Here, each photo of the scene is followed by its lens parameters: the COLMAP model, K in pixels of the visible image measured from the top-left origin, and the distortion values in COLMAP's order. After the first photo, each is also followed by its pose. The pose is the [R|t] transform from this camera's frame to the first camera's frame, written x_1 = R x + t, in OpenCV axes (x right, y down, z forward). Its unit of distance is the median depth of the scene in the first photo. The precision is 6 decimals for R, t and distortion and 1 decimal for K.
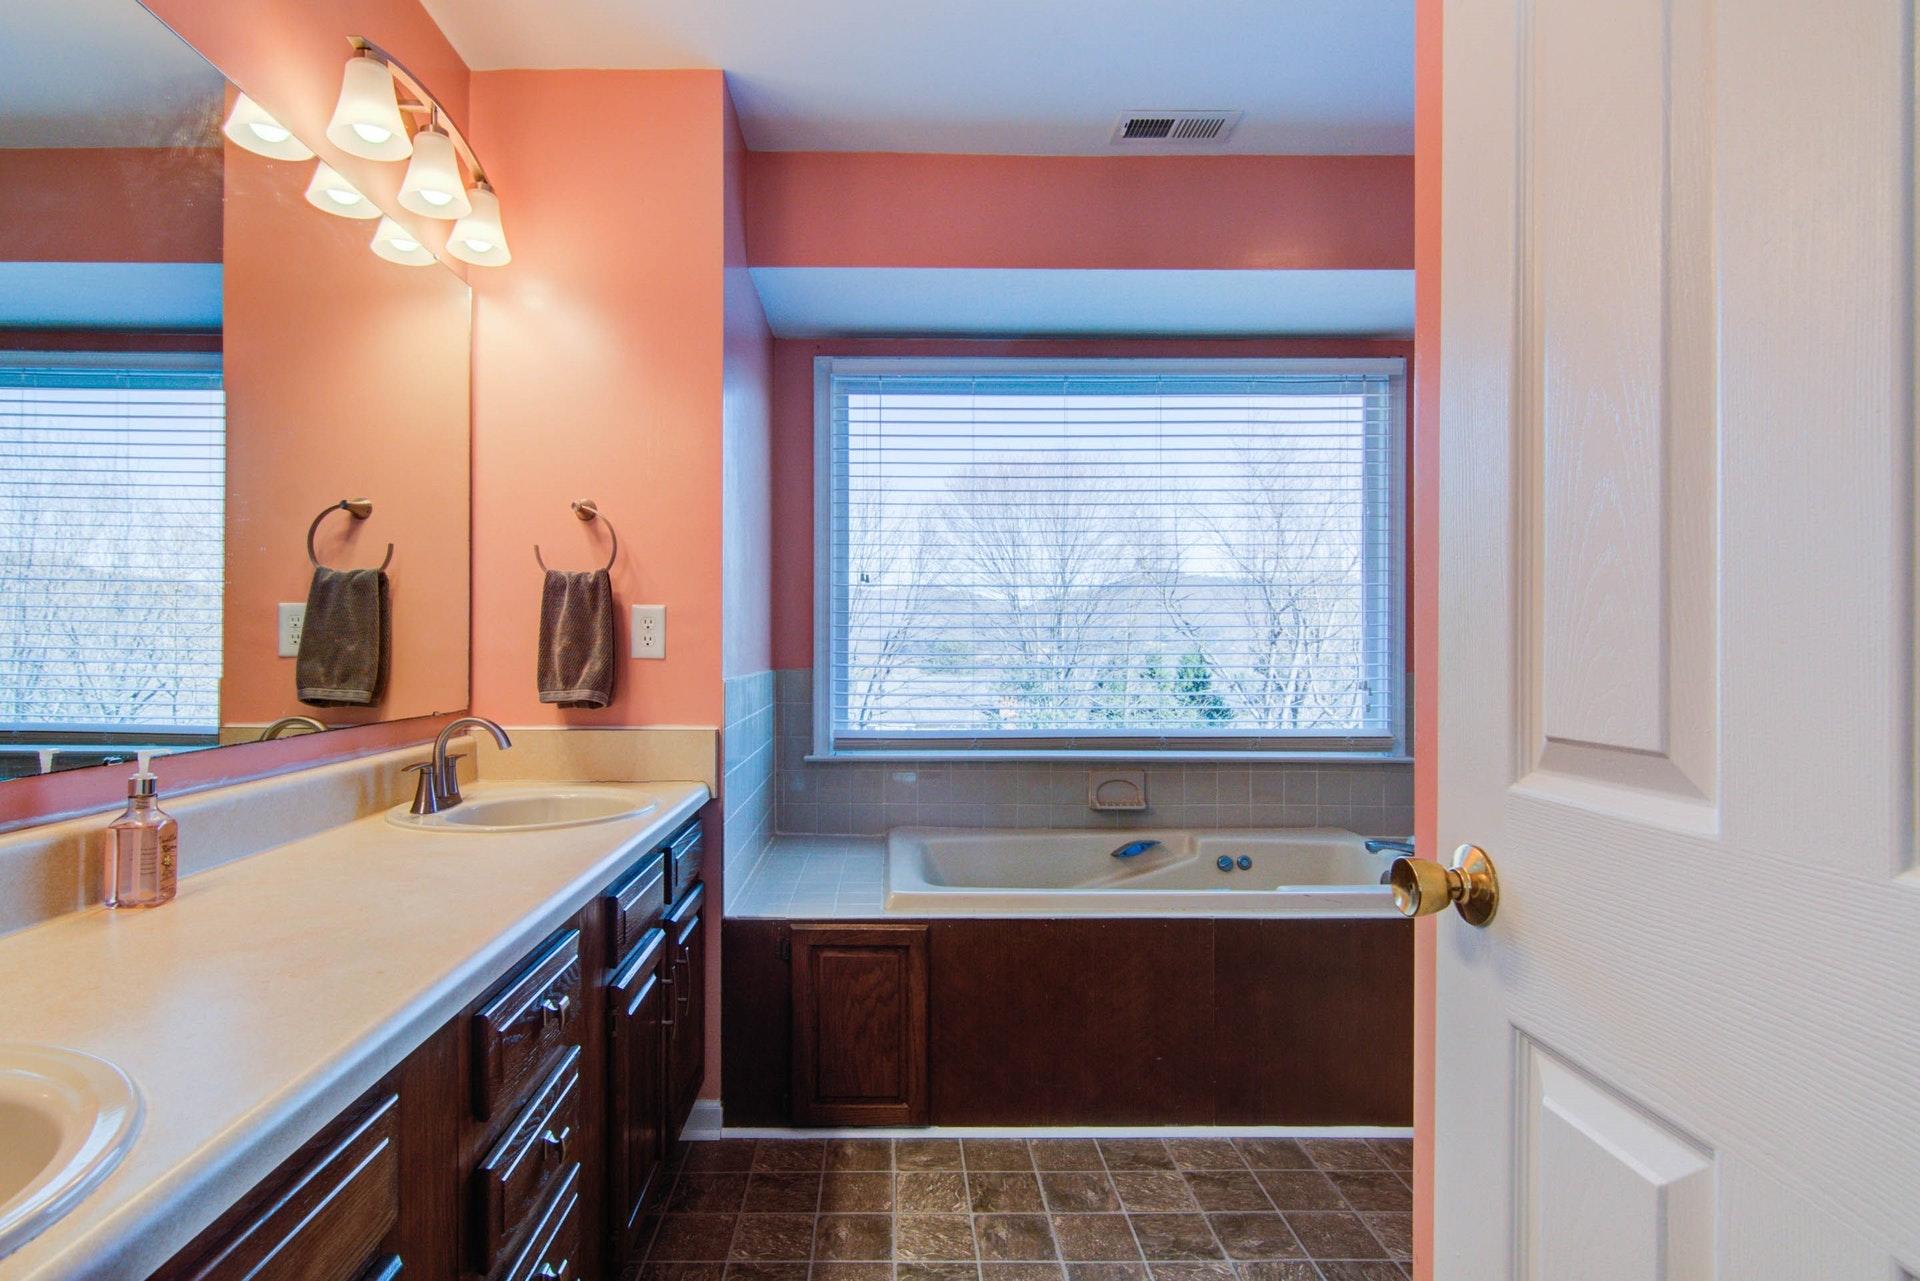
lens RADIAL K [[986.4, 0, 904.5], [0, 986.4, 638.3], [0, 0, 1]] dist [0.000238, -0.000461]
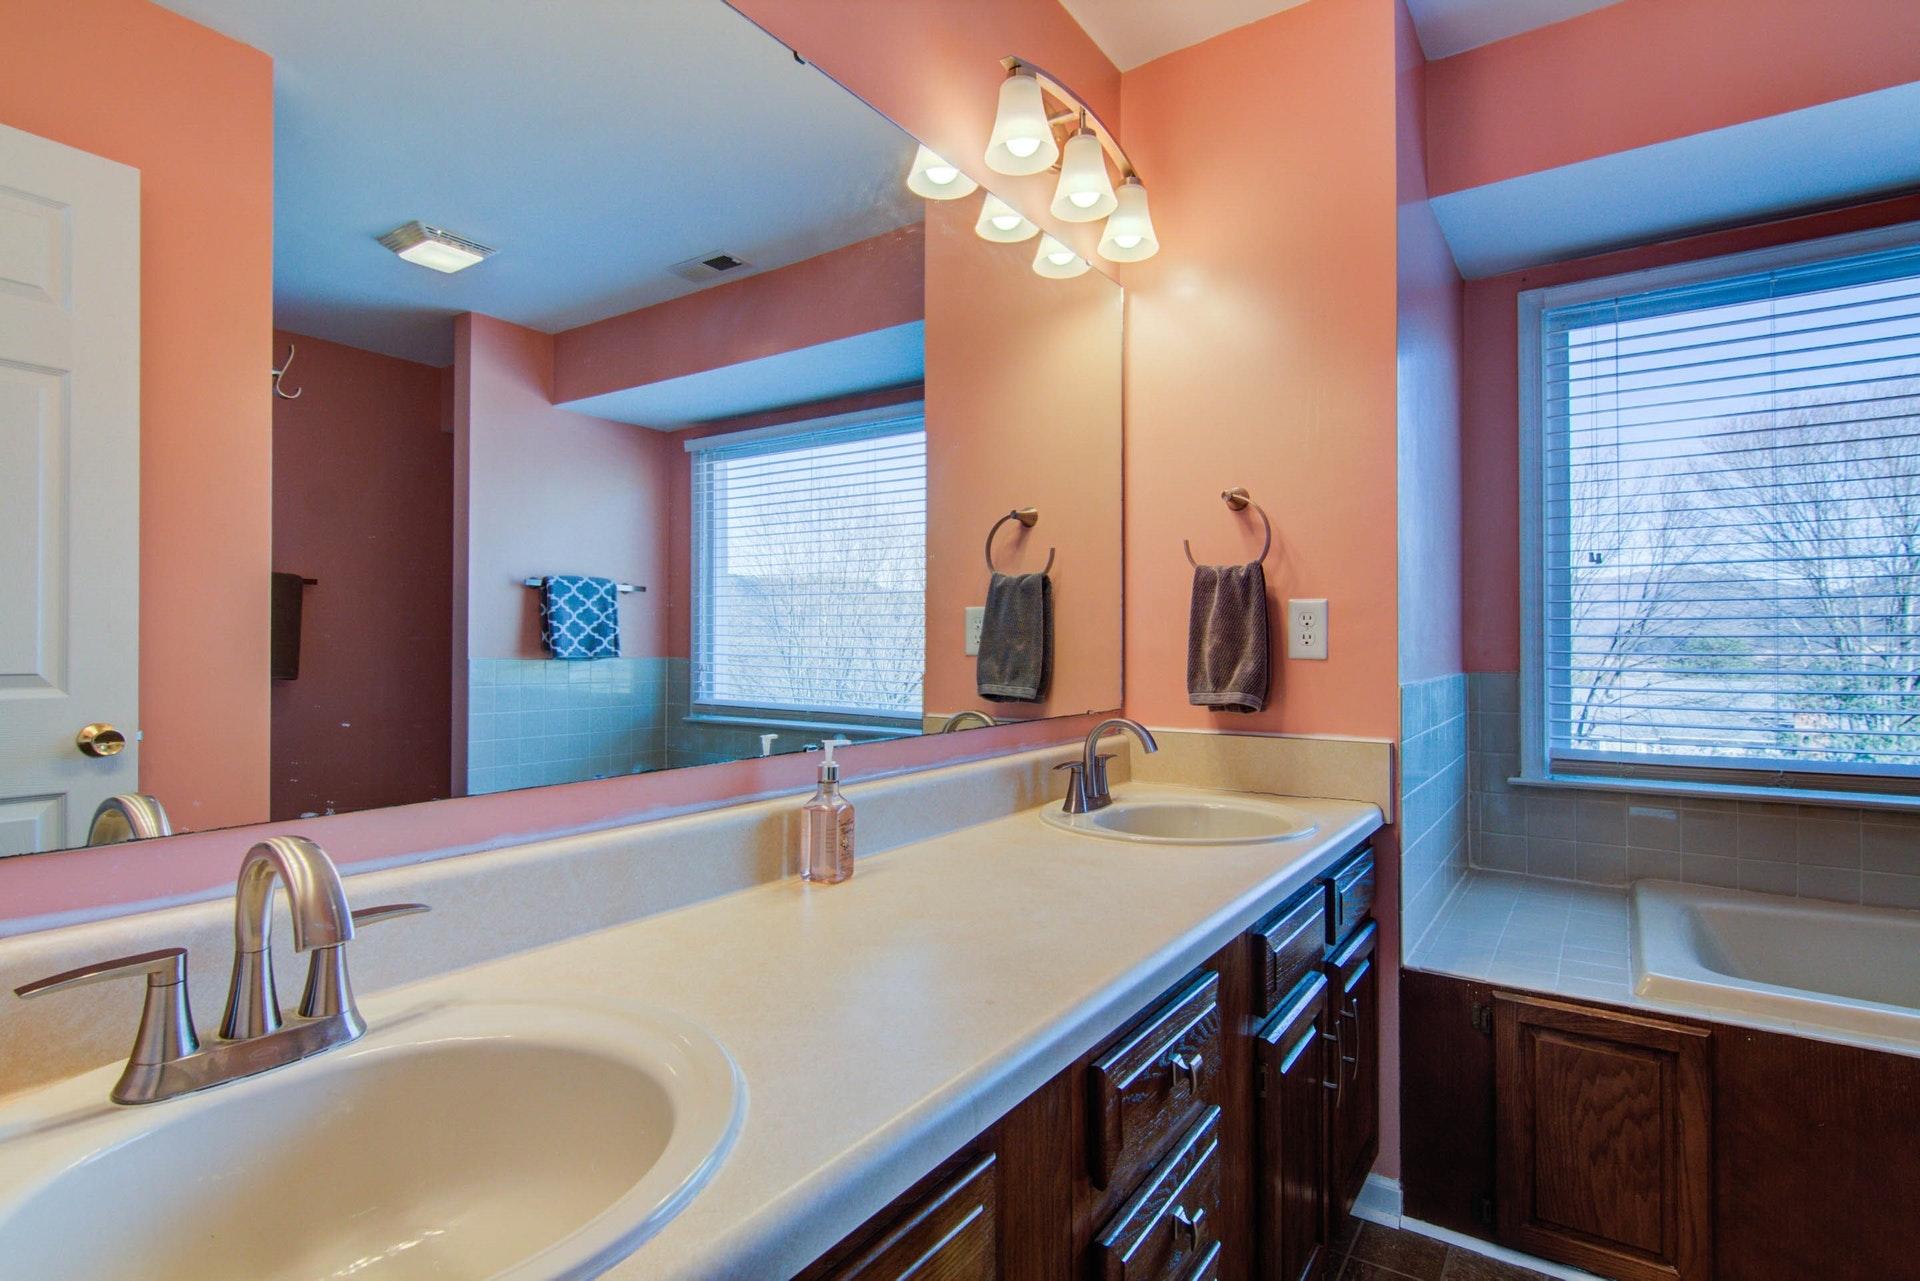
lens RADIAL K [[961.6, 0, 942.6], [0, 961.6, 638.5], [0, 0, 1]] dist [0.001623, -0.001422]
pose [[0.809328, -0.005973, -0.587327, -0.016681], [0.006982, 0.999975, -0.000549, 0.000054], [0.587316, -0.003656, 0.809350, 0.106843]]
